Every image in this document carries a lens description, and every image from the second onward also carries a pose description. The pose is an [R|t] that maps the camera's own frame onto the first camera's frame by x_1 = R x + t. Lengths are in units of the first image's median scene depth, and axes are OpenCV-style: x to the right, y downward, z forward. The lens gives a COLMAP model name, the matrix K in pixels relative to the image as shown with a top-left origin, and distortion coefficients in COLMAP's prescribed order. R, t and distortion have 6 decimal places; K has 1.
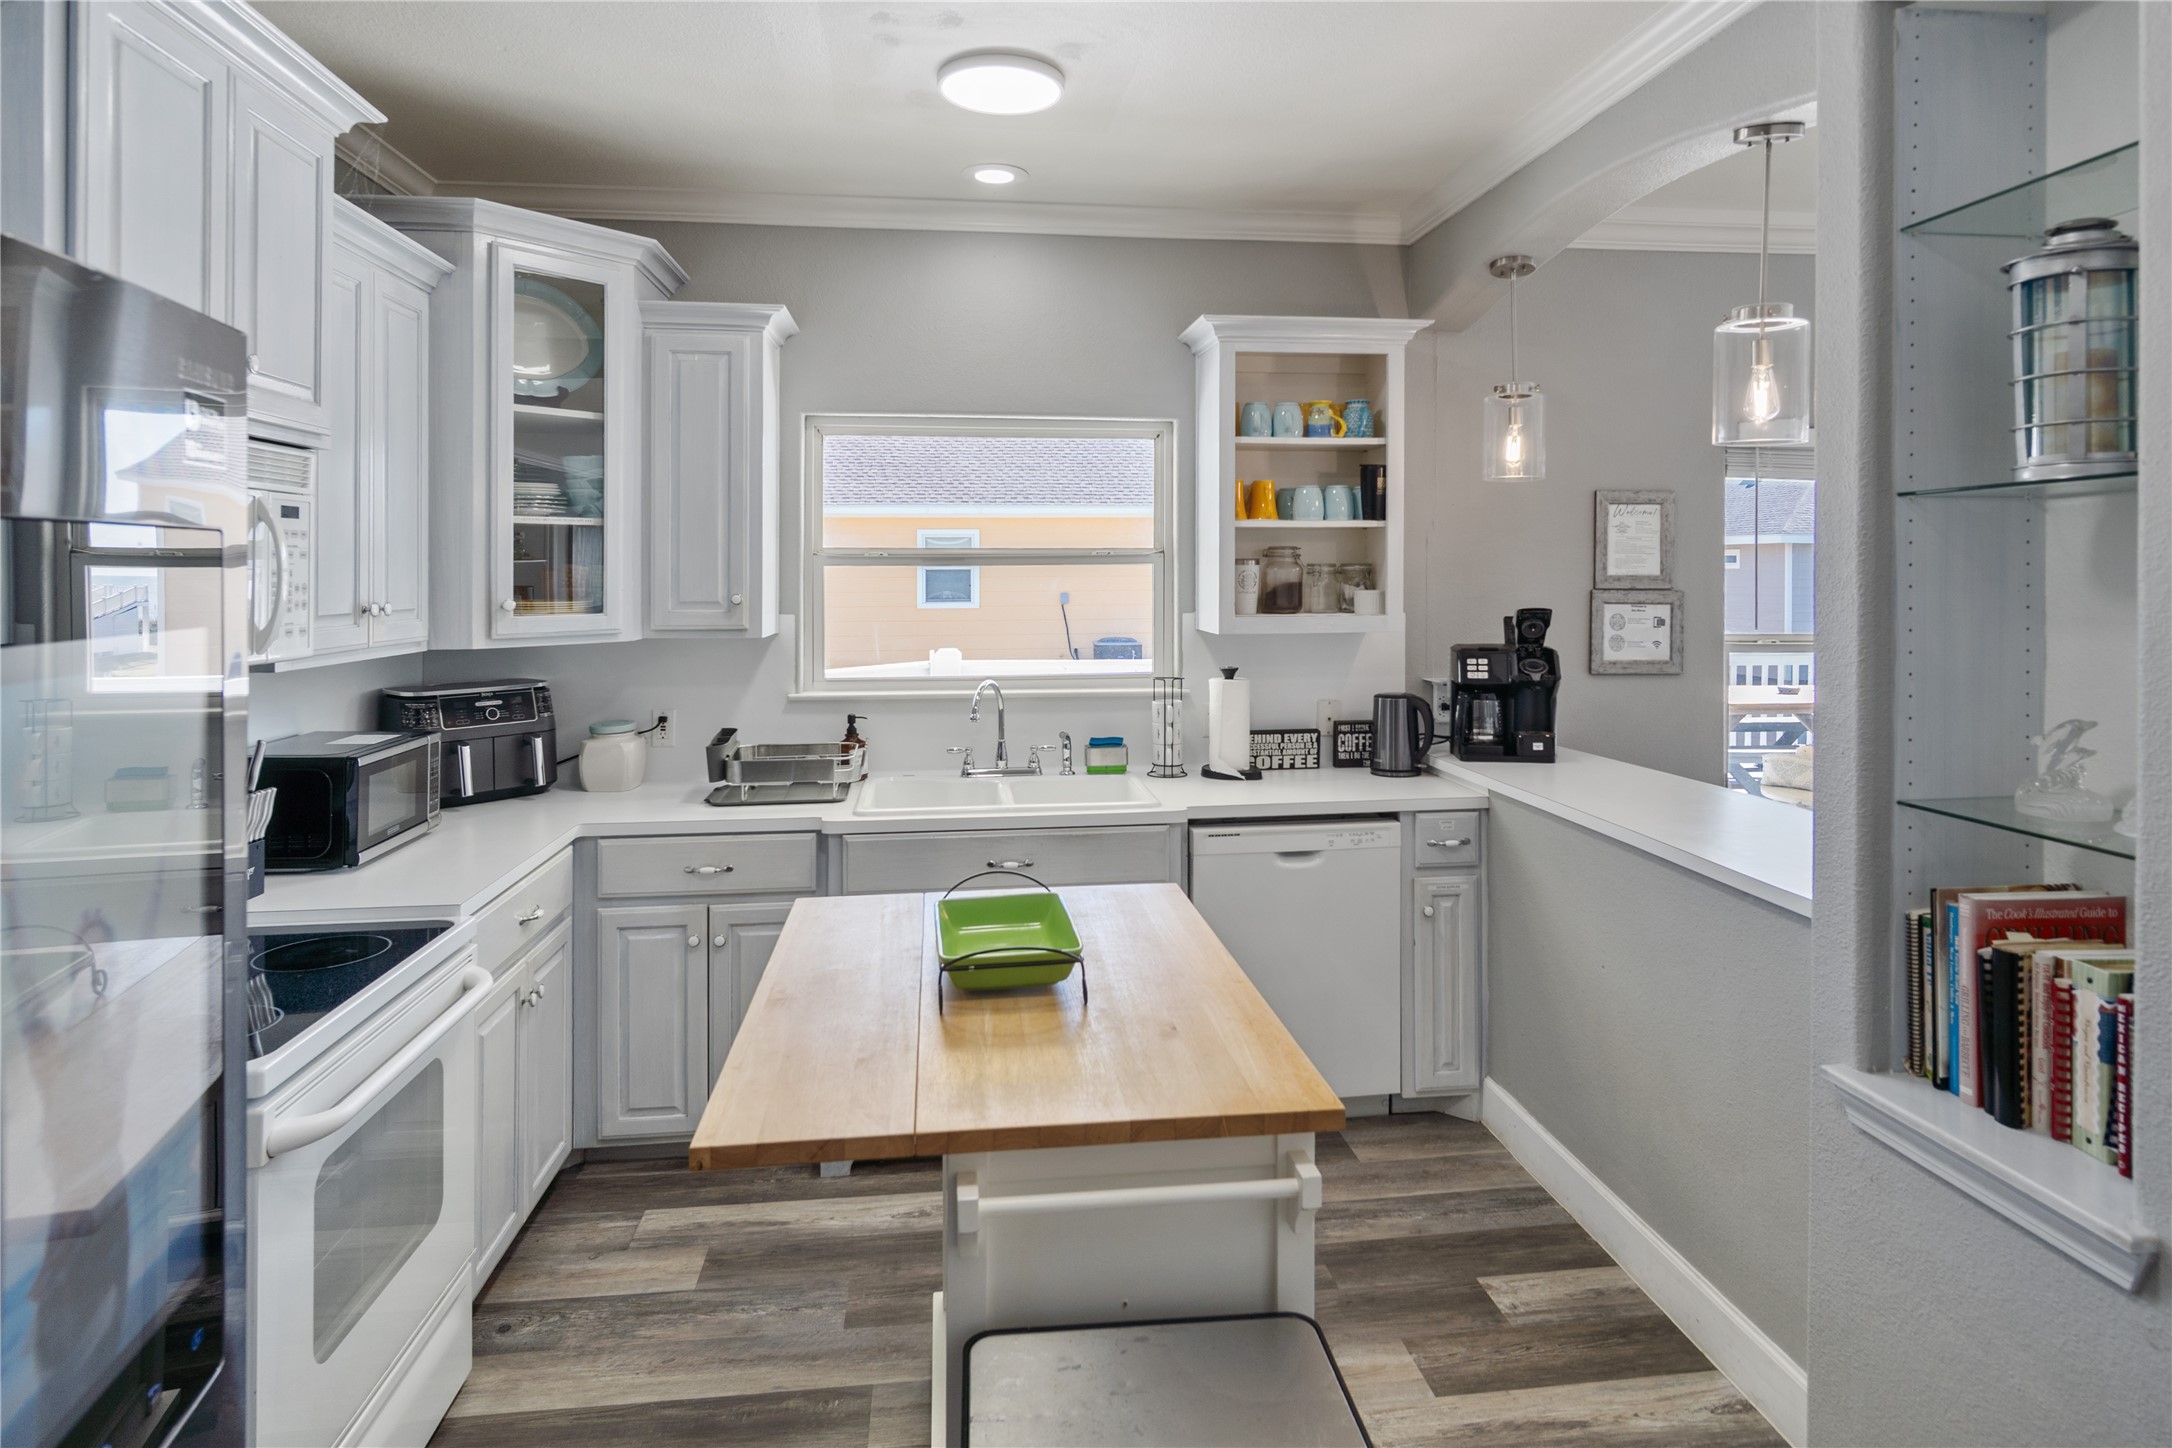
lens RADIAL K [[1217.8, 0, 1097.4], [0, 1217.8, 572.2], [0, 0, 1]] dist [-0.002549, -0.000365]
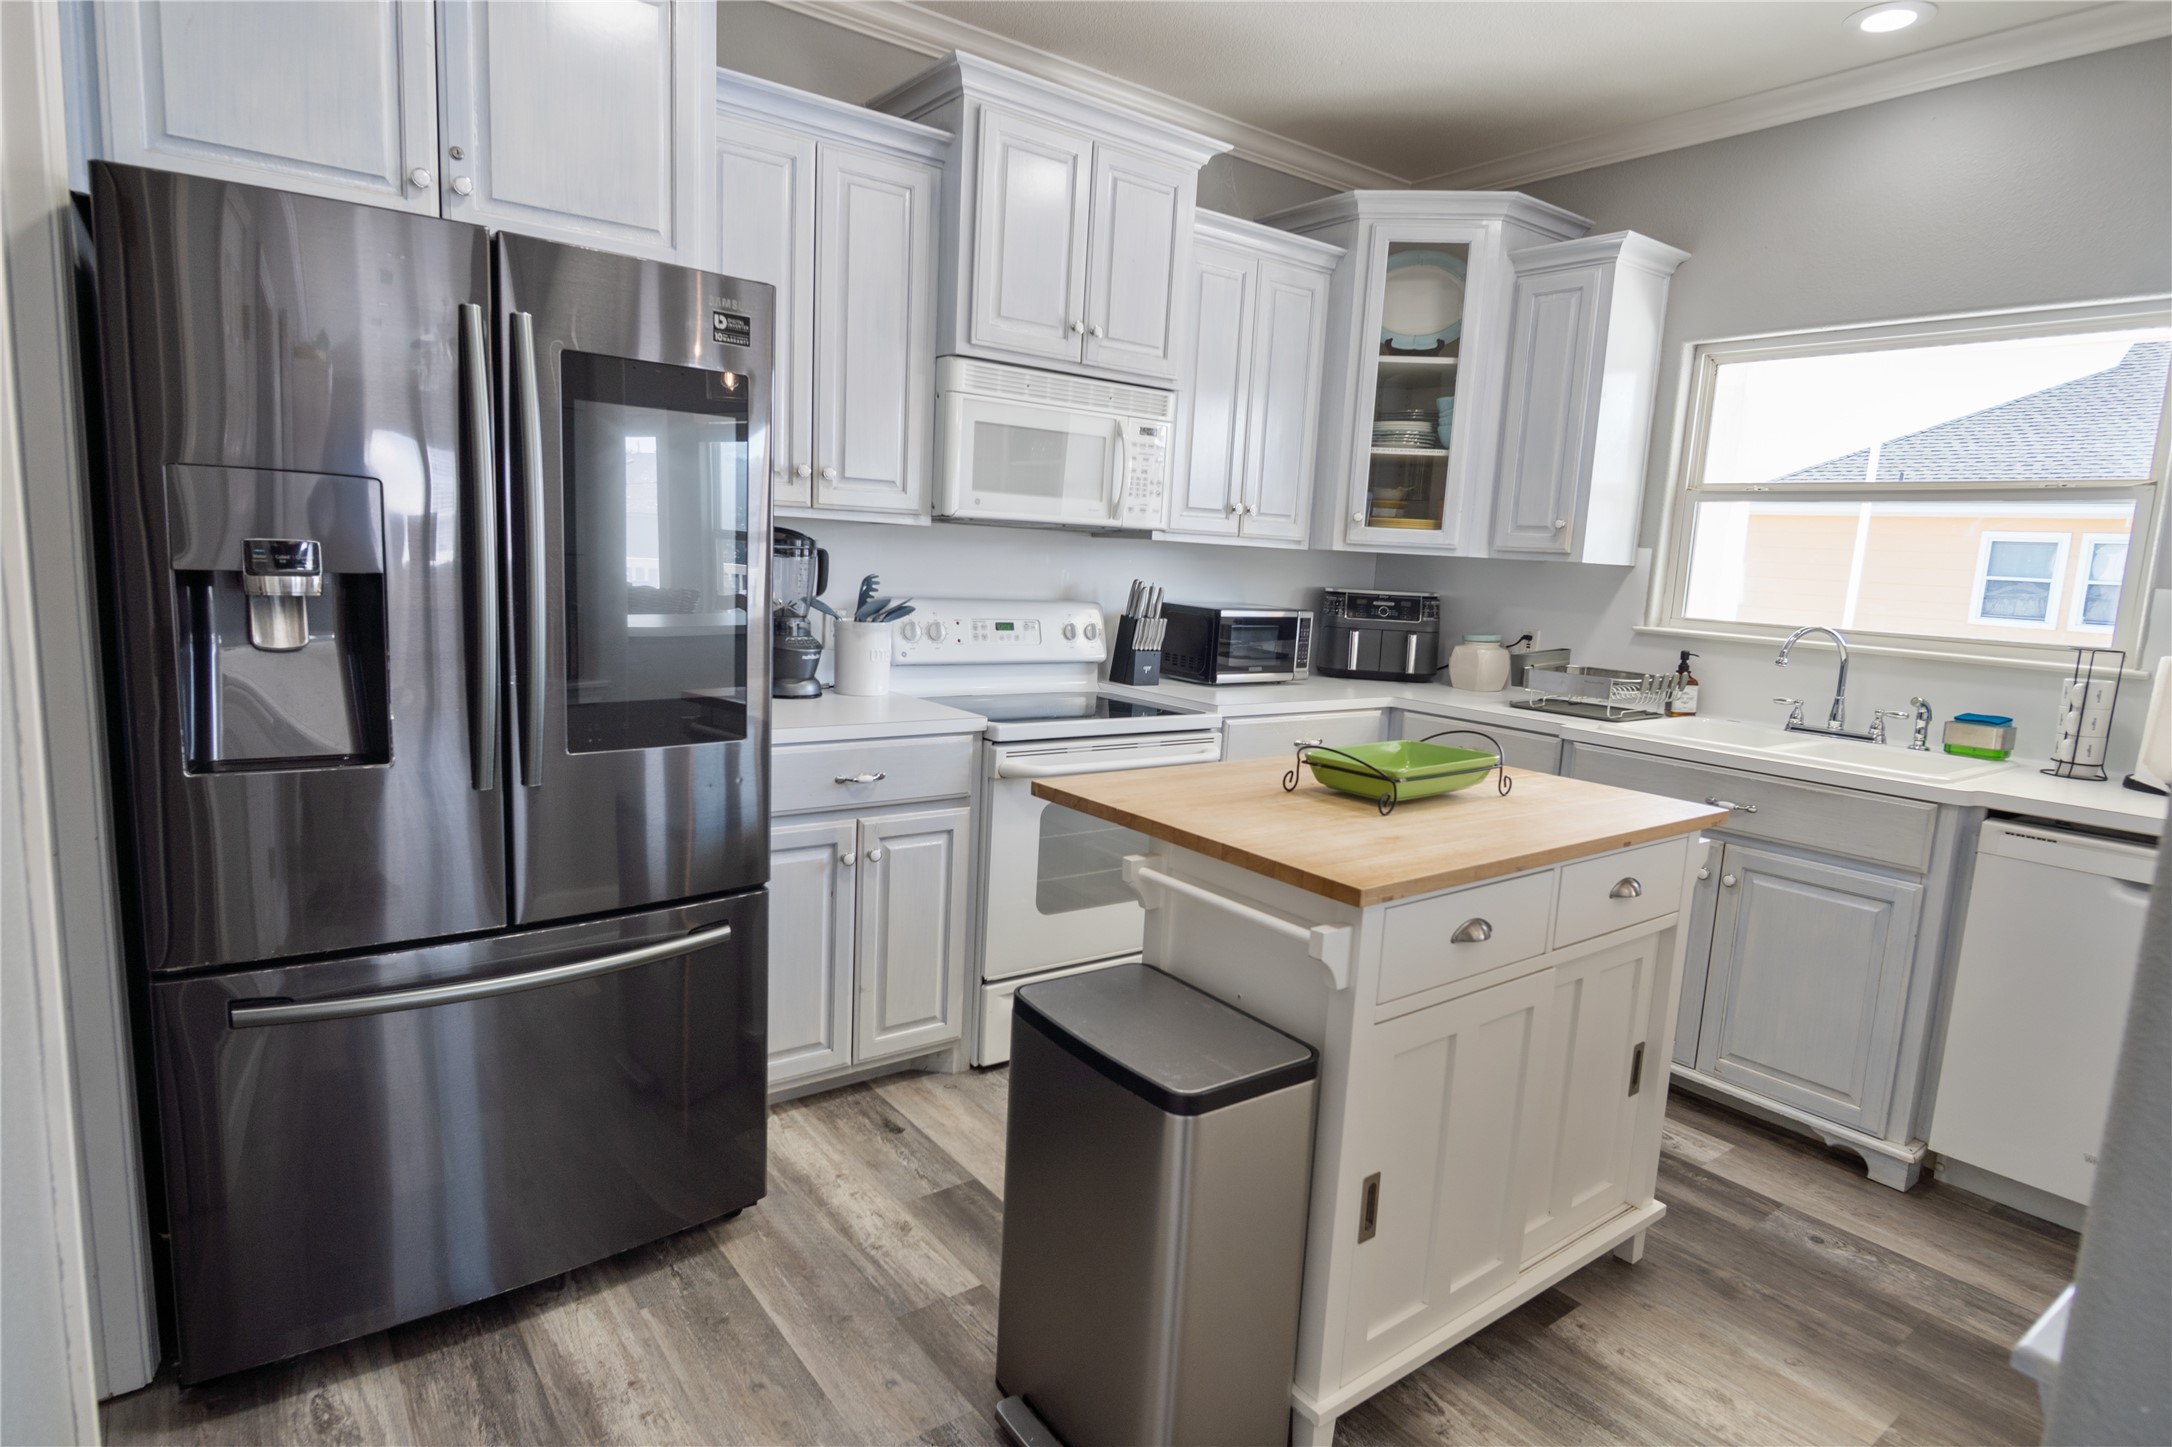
lens RADIAL K [[1169.5, 0, 1086.0], [0, 1169.5, 723.5], [0, 0, 1]] dist [-0.013912, -0.000152]
pose [[0.495317, 0.156001, -0.854591, 0.419528], [-0.051914, 0.987301, 0.150138, 0.065318], [0.867160, -0.030001, 0.497125, 0.118059]]
